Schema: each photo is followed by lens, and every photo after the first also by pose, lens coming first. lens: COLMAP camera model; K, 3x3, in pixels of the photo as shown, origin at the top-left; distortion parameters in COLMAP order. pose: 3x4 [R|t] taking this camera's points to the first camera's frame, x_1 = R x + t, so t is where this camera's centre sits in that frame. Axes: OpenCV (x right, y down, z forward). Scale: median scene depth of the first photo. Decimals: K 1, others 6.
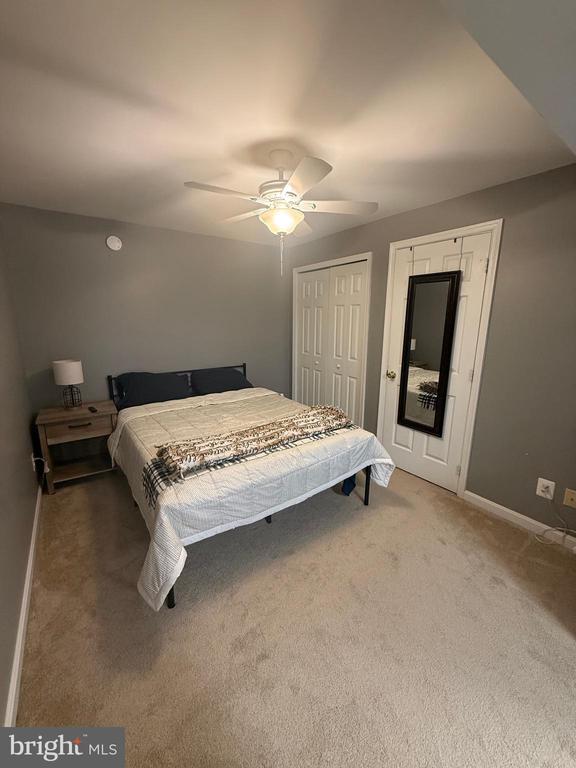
lens RADIAL K [[305.0, 0, 288.1], [0, 305.0, 382.1], [0, 0, 1]] dist [-0.003936, 0.001837]
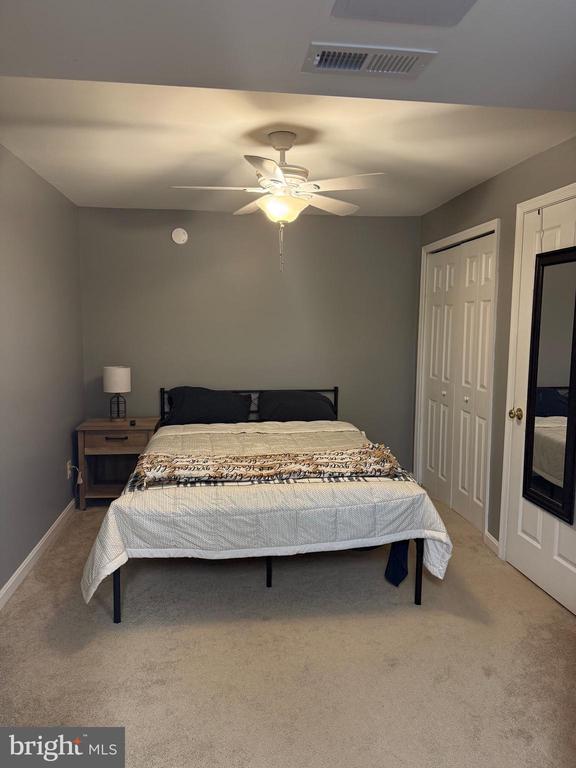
lens RADIAL K [[537.8, 0, 283.7], [0, 537.8, 383.9], [0, 0, 1]] dist [0.063221, -0.082530]
pose [[0.879361, 0.056328, -0.472811, 0.543538], [-0.102573, 0.992074, -0.072581, 0.053587], [0.464976, 0.112322, 0.878169, -0.206327]]
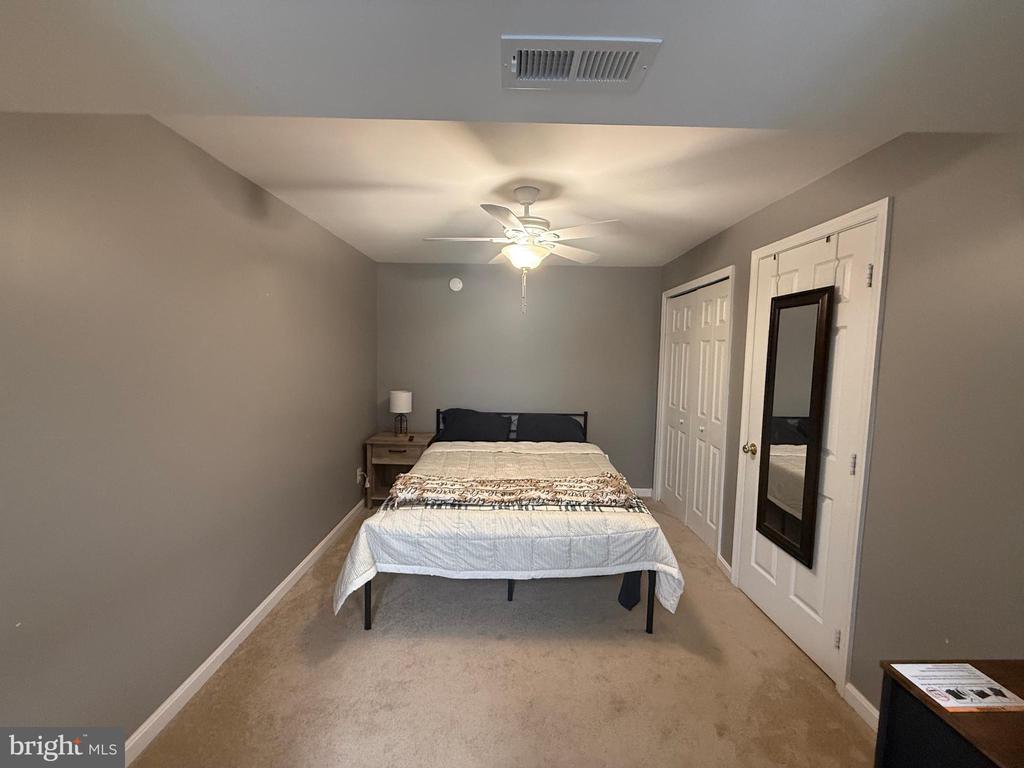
lens RADIAL K [[406.7, 0, 509.3], [0, 406.7, 384.1], [0, 0, 1]] dist [-0.003936, 0.001837]
pose [[0.815474, 0.057449, -0.575936, 0.505464], [-0.133959, 0.986777, -0.091245, -0.015291], [0.563078, 0.151560, 0.812387, 0.015547]]
